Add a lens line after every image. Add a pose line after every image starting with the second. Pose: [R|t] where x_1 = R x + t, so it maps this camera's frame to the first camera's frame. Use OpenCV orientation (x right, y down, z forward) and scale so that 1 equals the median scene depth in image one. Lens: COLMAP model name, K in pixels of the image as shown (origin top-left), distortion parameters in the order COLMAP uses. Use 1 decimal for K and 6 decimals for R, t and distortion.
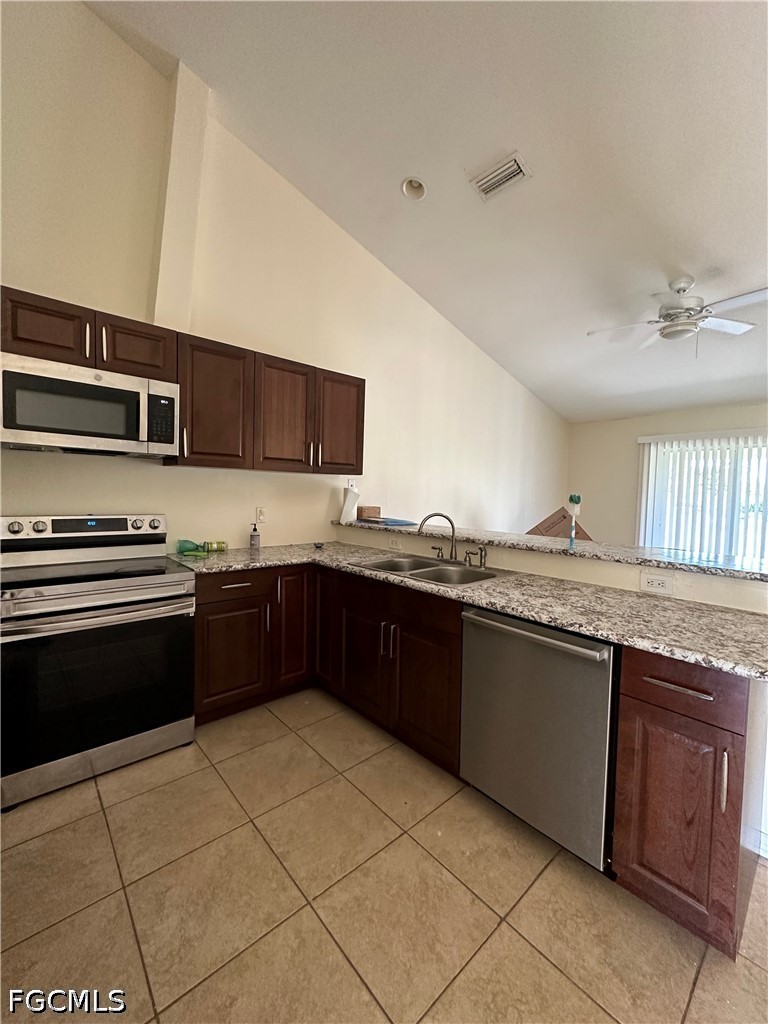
lens RADIAL K [[407.4, 0, 385.3], [0, 407.4, 512.3], [0, 0, 1]] dist [-0.003386, 0.001680]
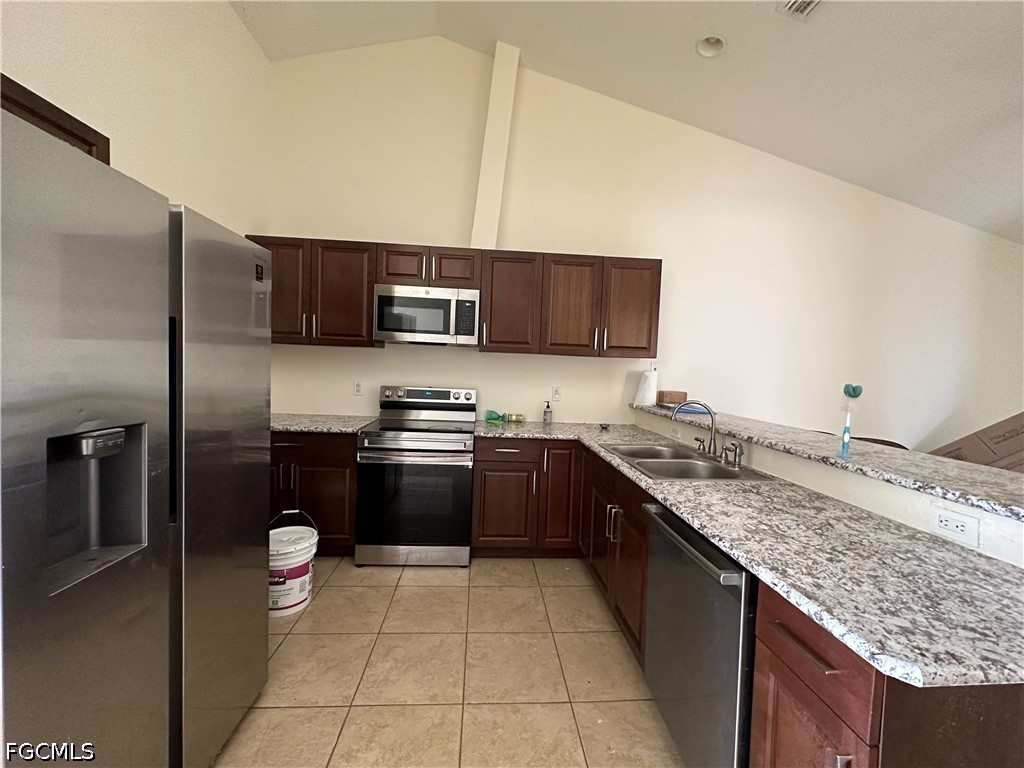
lens RADIAL K [[407.4, 0, 514.8], [0, 407.4, 384.1], [0, 0, 1]] dist [-0.003386, 0.001680]
pose [[0.796733, 0.033597, -0.603397, 0.404592], [-0.048844, 0.998767, -0.008882, -0.007647], [0.602354, 0.036549, 0.797392, 0.042770]]
